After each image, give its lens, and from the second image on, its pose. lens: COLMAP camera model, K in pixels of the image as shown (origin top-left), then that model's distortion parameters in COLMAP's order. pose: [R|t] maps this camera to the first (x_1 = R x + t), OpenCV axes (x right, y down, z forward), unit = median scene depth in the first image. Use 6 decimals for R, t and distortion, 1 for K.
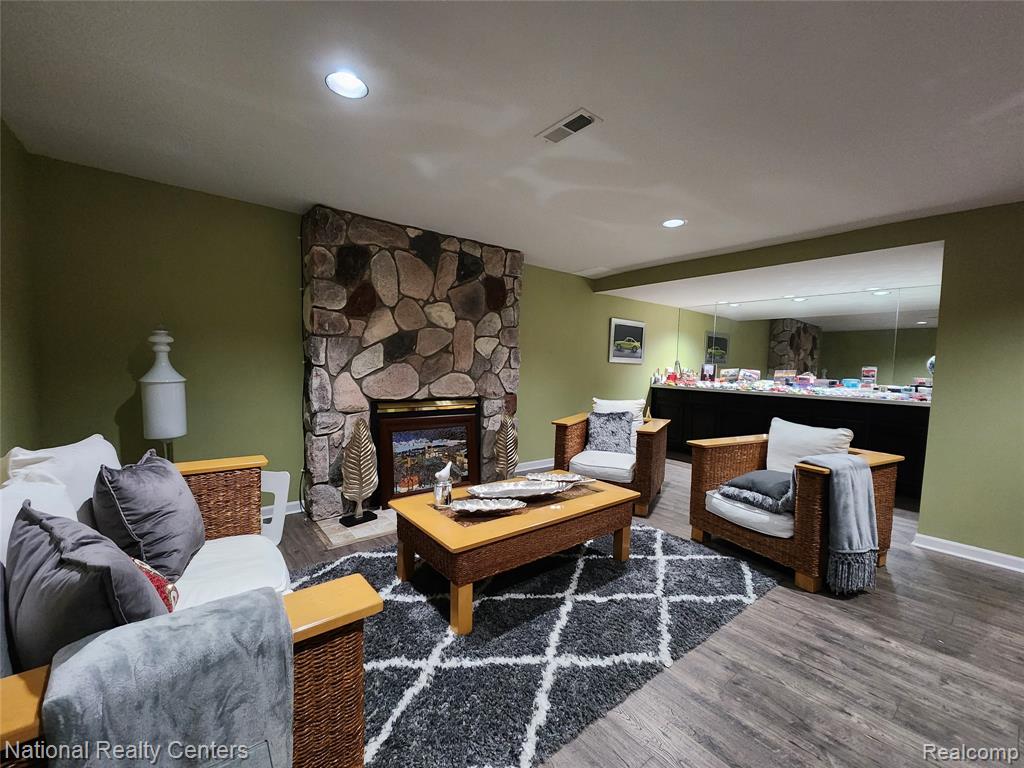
lens RADIAL K [[416.8, 0, 512.7], [0, 416.8, 388.6], [0, 0, 1]] dist [0.002330, 0.000152]
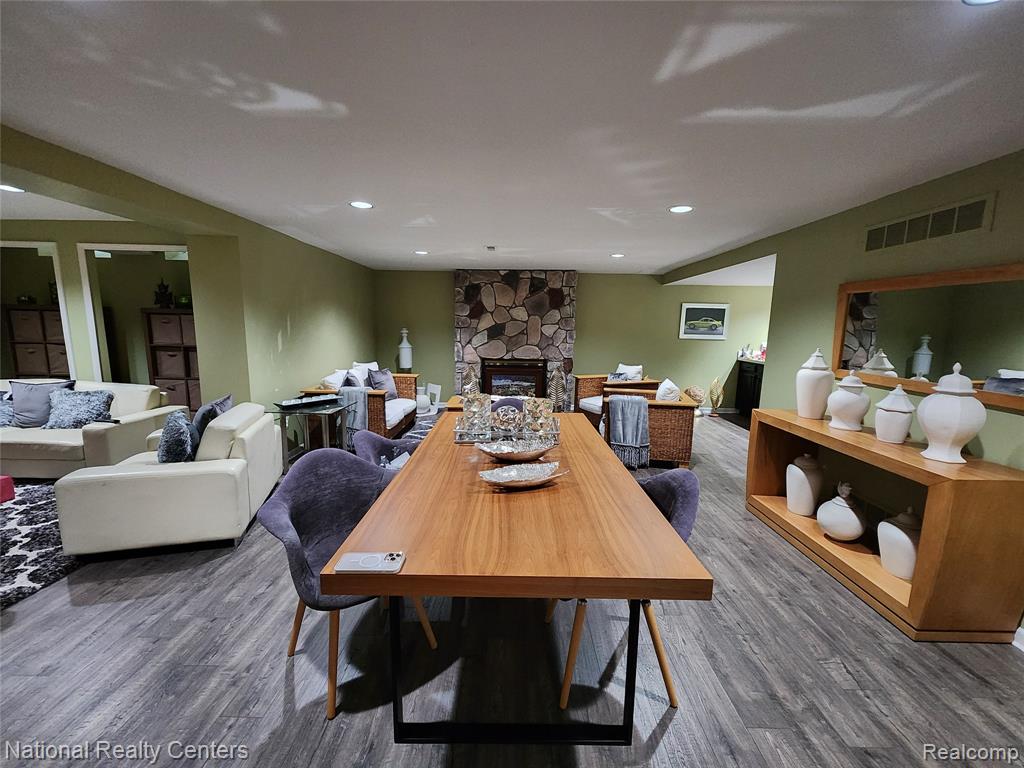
lens RADIAL K [[416.8, 0, 511.5], [0, 416.8, 385.2], [0, 0, 1]] dist [0.002330, 0.000152]
pose [[0.783934, 0.075525, -0.616233, 0.942809], [-0.035201, 0.996384, 0.077334, -0.003137], [0.619845, -0.038933, 0.783758, -0.471176]]
